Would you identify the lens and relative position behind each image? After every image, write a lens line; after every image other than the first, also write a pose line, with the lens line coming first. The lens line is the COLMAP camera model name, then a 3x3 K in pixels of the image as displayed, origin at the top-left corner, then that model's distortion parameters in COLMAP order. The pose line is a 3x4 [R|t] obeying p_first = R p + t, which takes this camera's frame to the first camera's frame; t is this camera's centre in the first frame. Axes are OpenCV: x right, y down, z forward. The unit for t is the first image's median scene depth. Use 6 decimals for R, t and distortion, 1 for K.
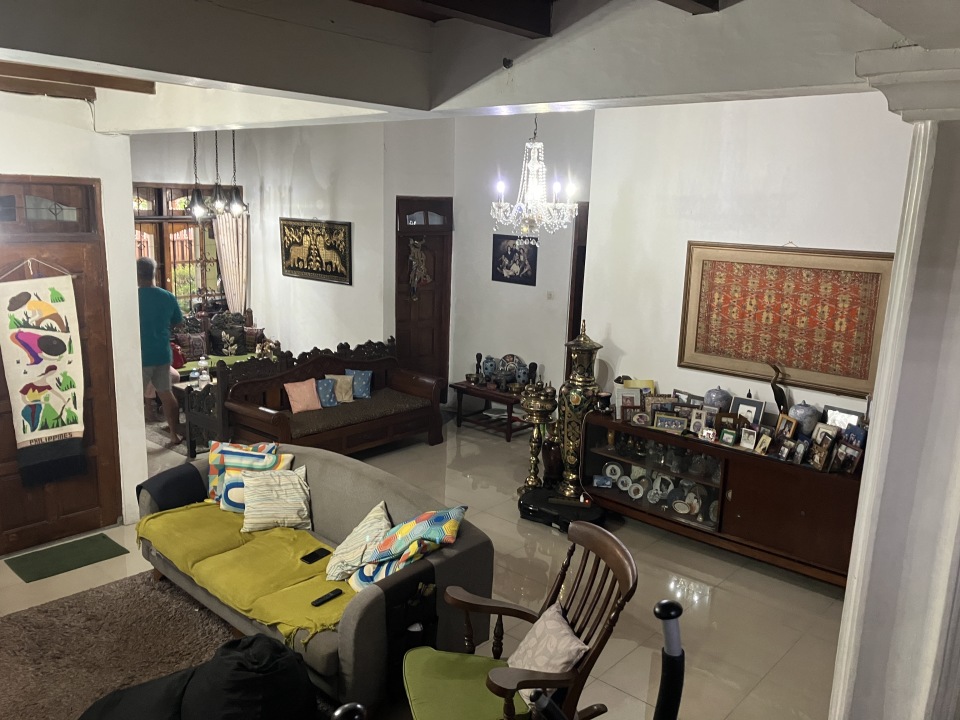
lens RADIAL K [[787.0, 0, 480.0], [0, 787.0, 360.0], [0, 0, 1]] dist [0.039941, 0.003231]
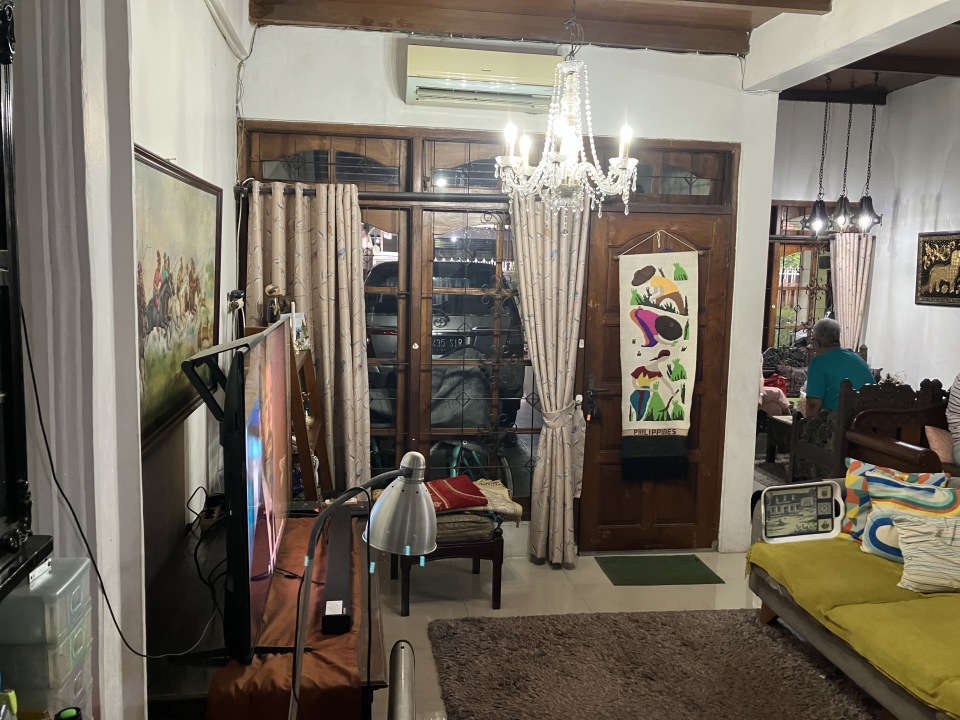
lens RADIAL K [[796.4, 0, 480.0], [0, 796.4, 360.0], [0, 0, 1]] dist [-0.002702, -0.006328]
pose [[0.776719, 0.065818, -0.626398, -0.140388], [-0.136009, 0.988588, -0.064773, 0.101711], [0.614987, 0.135506, 0.776807, 0.183830]]
